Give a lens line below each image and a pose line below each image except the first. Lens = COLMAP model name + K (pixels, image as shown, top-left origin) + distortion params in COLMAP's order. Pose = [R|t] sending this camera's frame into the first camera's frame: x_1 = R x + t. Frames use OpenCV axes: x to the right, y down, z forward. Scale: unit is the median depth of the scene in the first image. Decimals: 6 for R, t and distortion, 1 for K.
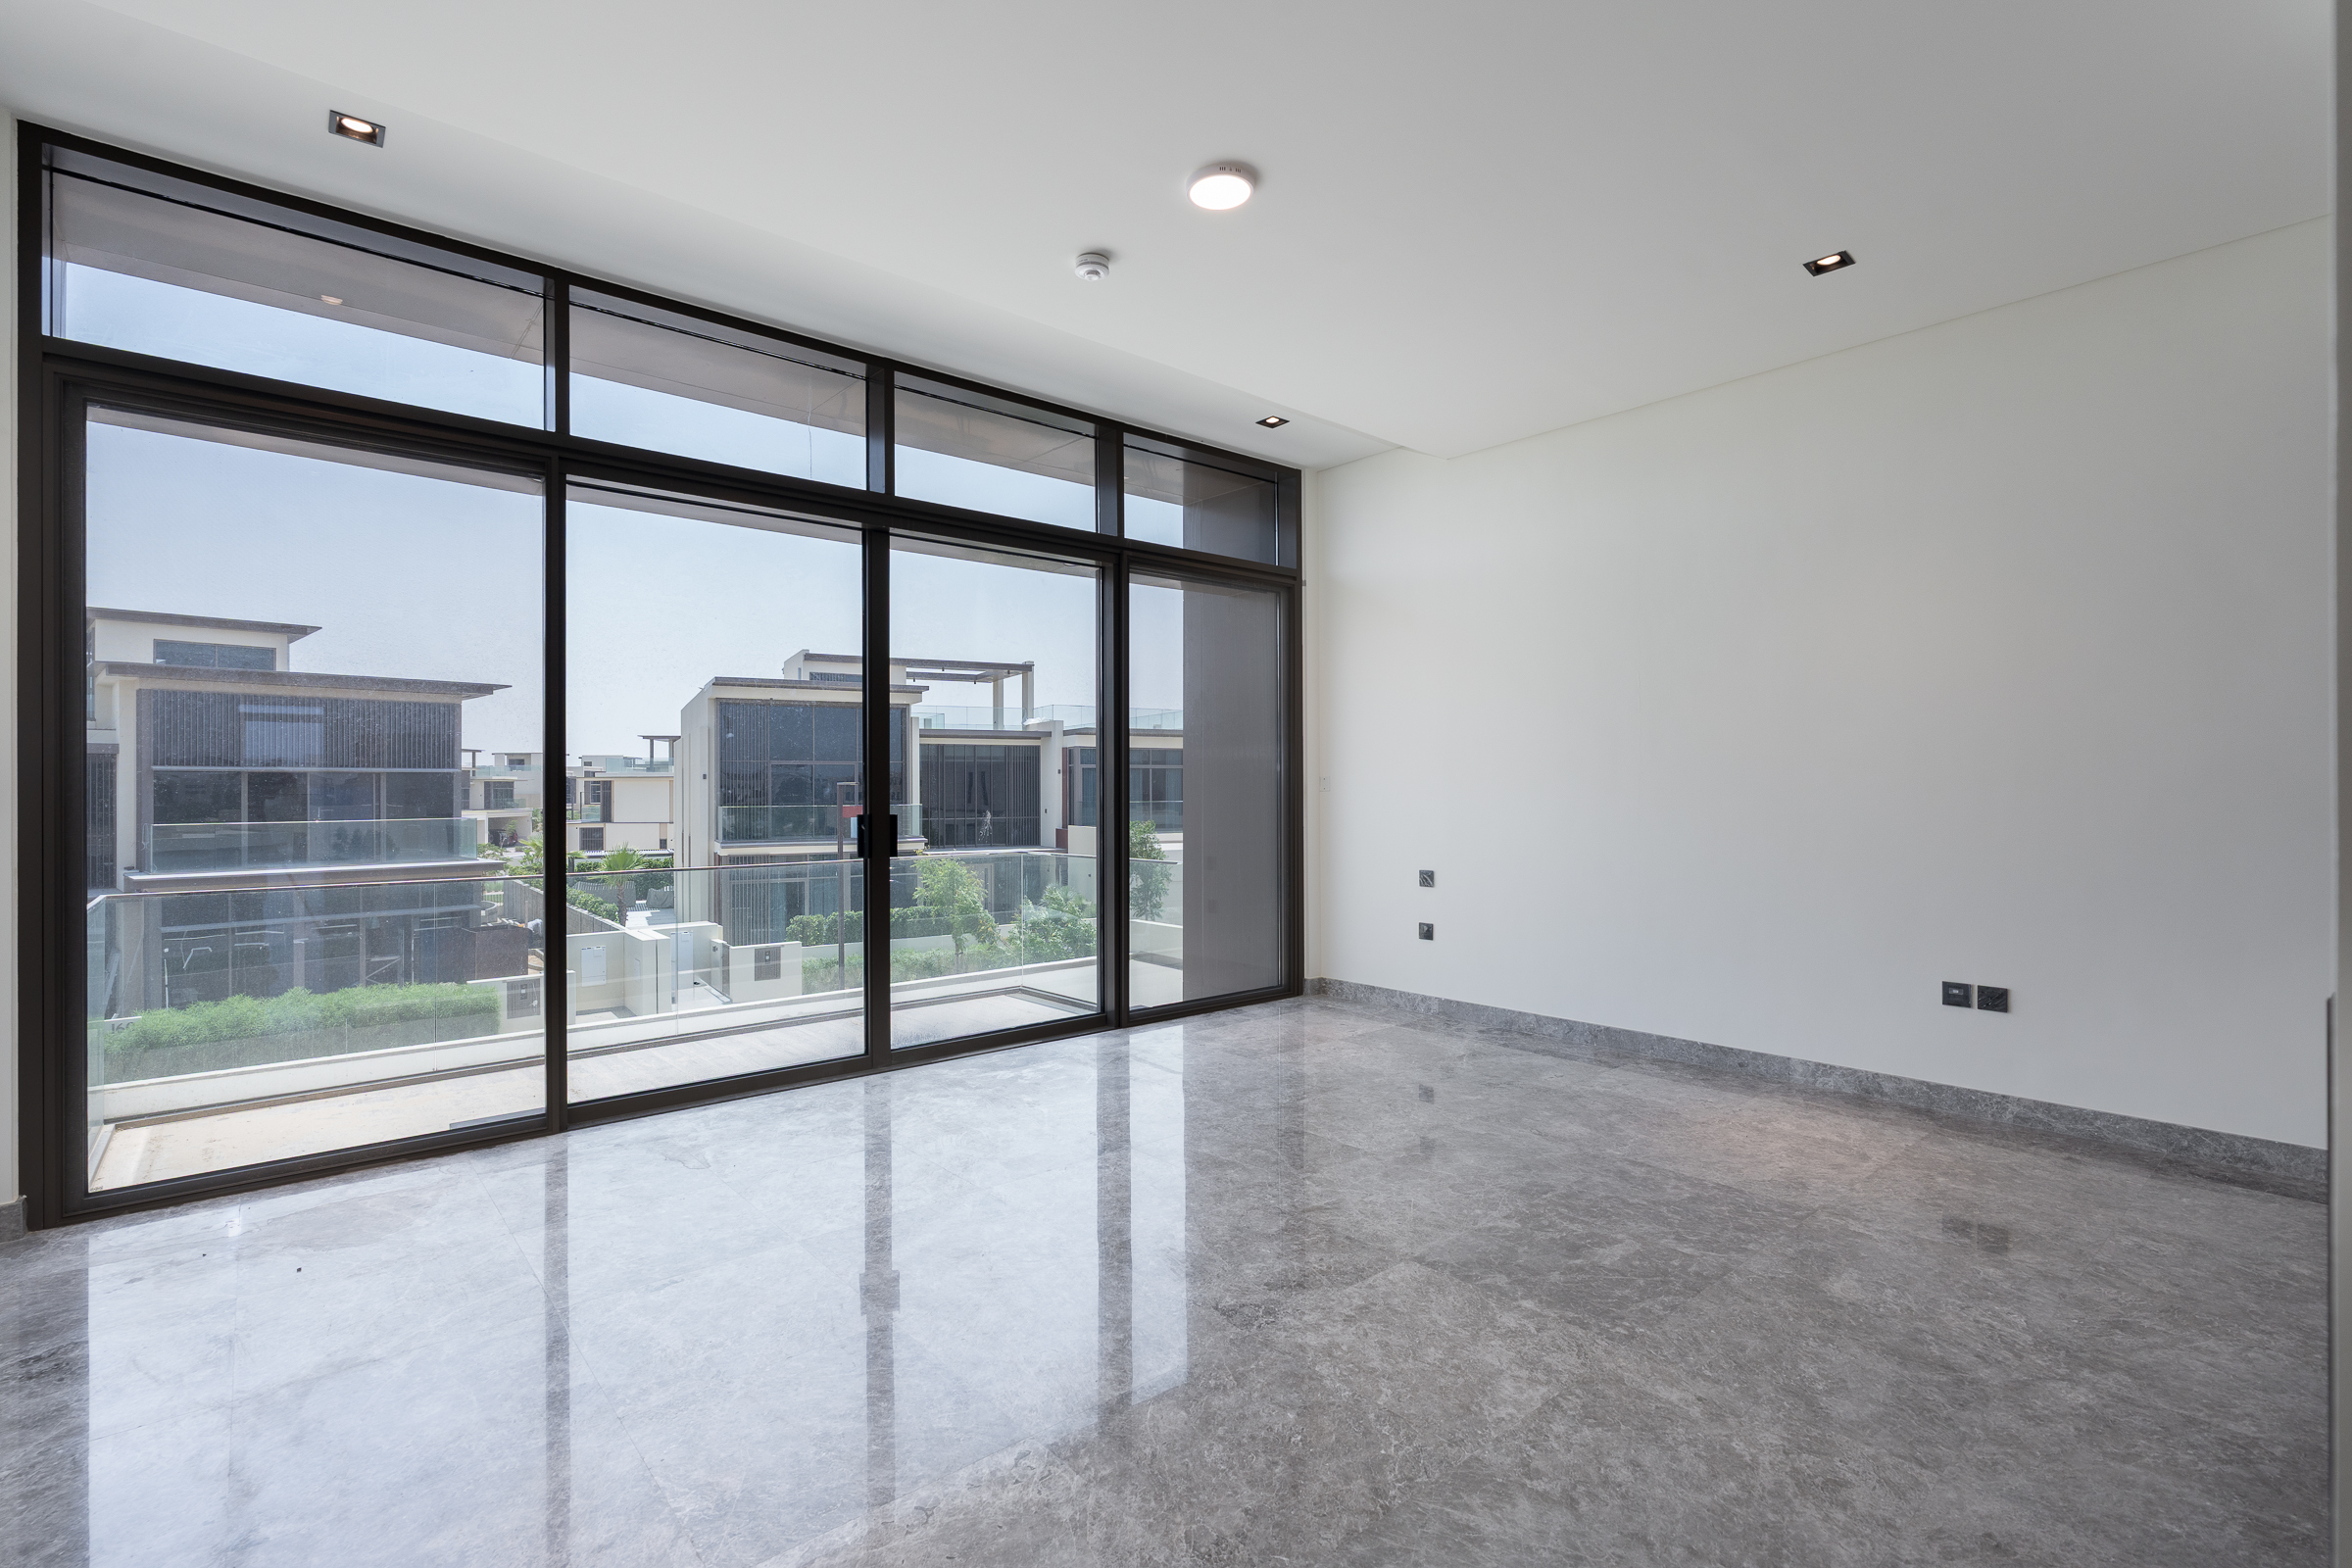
lens RADIAL K [[1084.0, 0, 1207.7], [0, 1084.0, 798.3], [0, 0, 1]] dist [-0.008477, 0.001876]
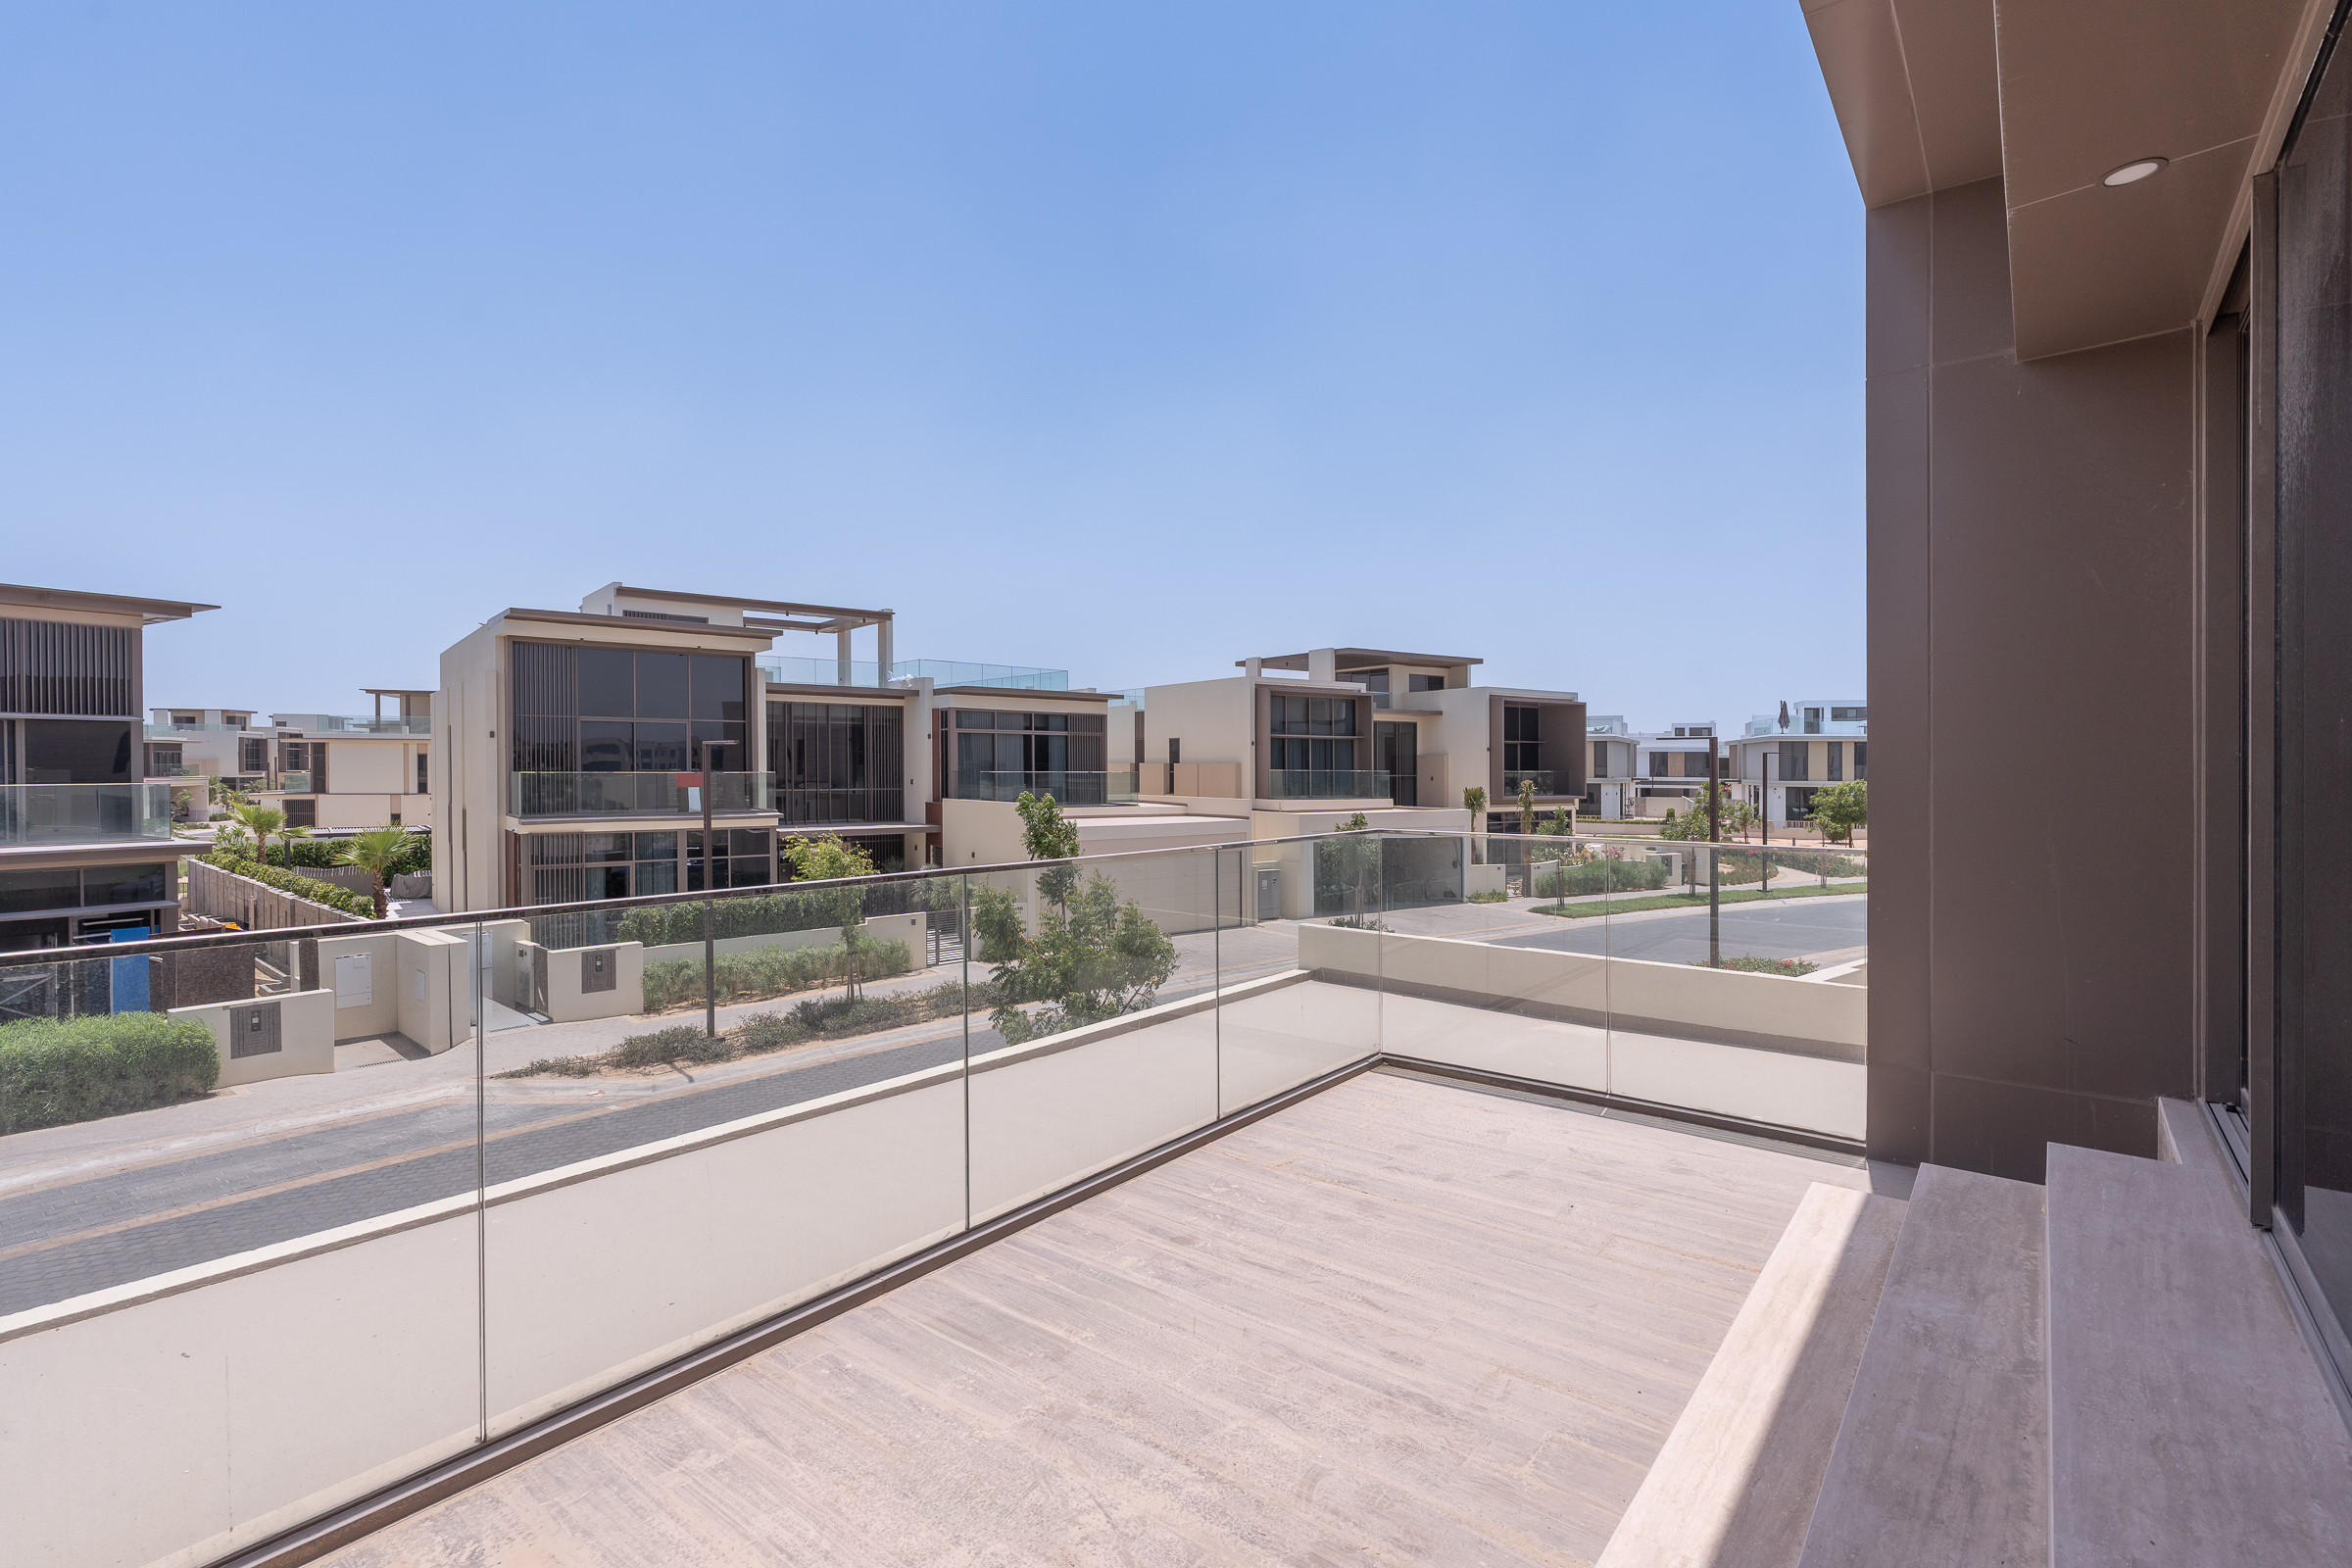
lens RADIAL K [[1084.0, 0, 1194.5], [0, 1084.0, 788.9], [0, 0, 1]] dist [-0.008477, 0.001876]
pose [[0.981691, 0.006324, 0.190377, -0.094184], [-0.008858, 0.999883, 0.012460, 0.004916], [-0.190276, -0.013918, 0.981632, 0.105709]]
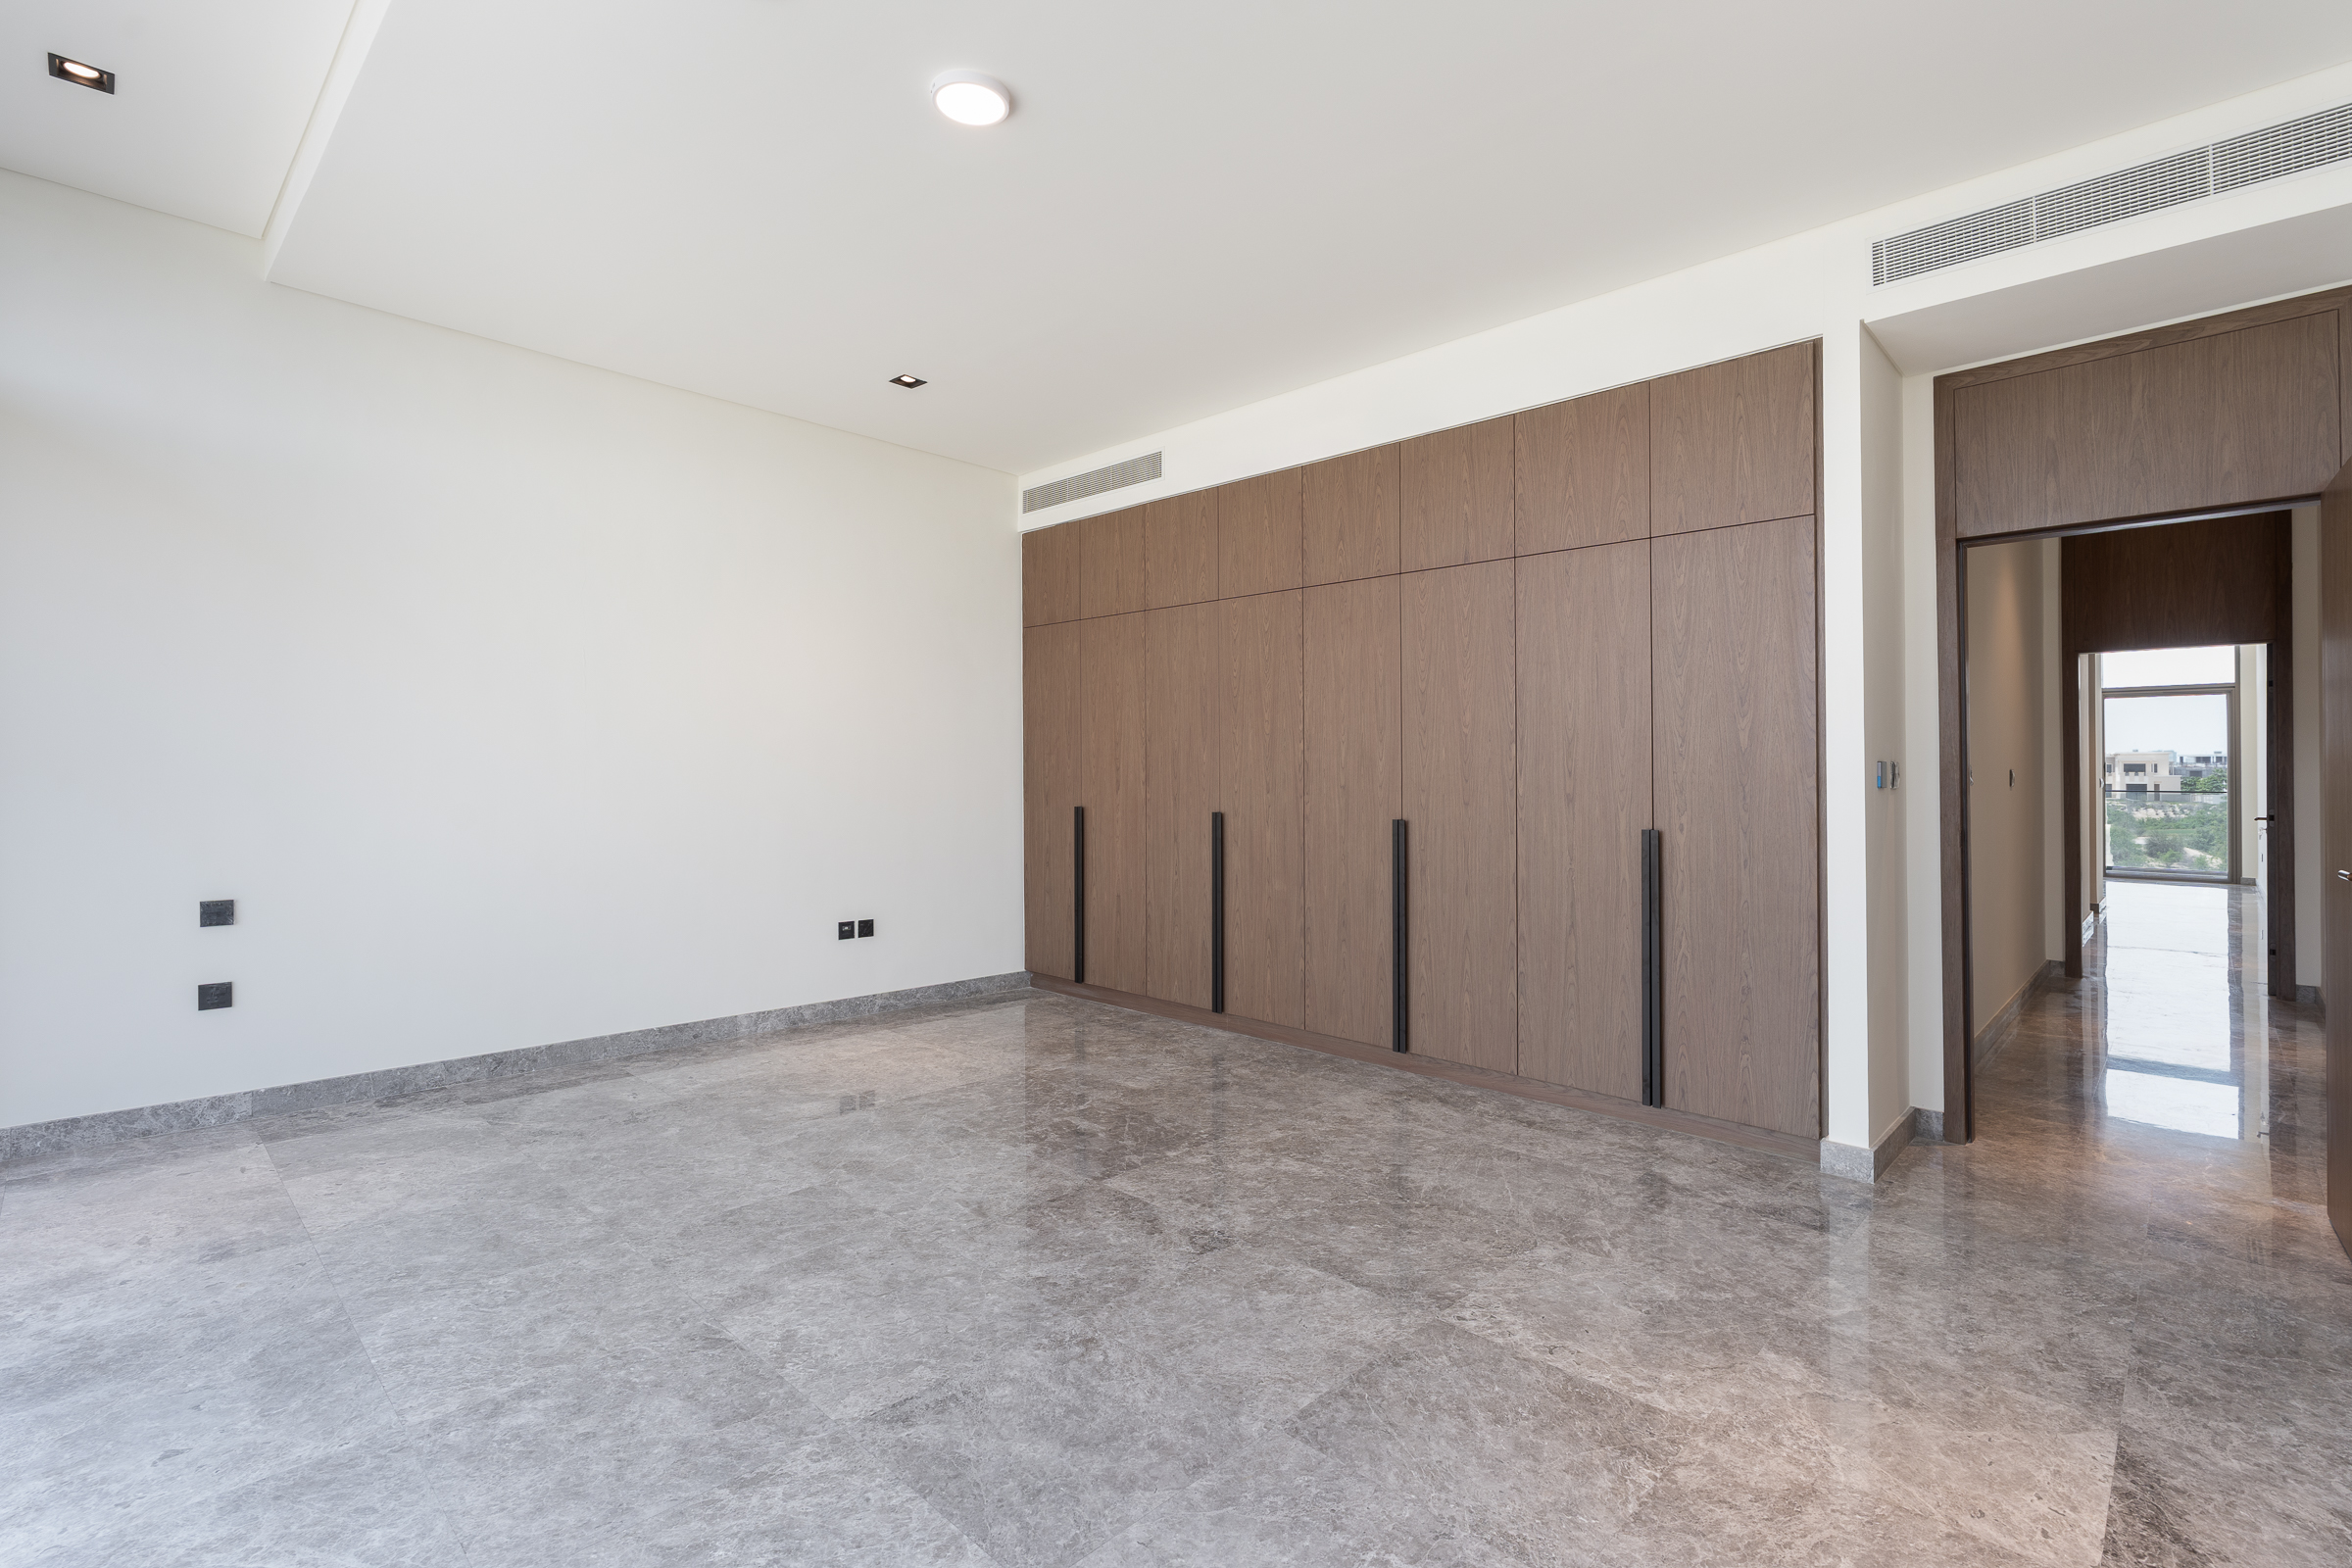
lens RADIAL K [[1084.0, 0, 1158.5], [0, 1084.0, 770.8], [0, 0, 1]] dist [-0.008477, 0.001876]
pose [[-0.076081, 0.010020, 0.997051, -0.961345], [0.003407, 0.999946, -0.009790, -0.003540], [-0.997096, 0.002652, -0.076111, 1.000627]]
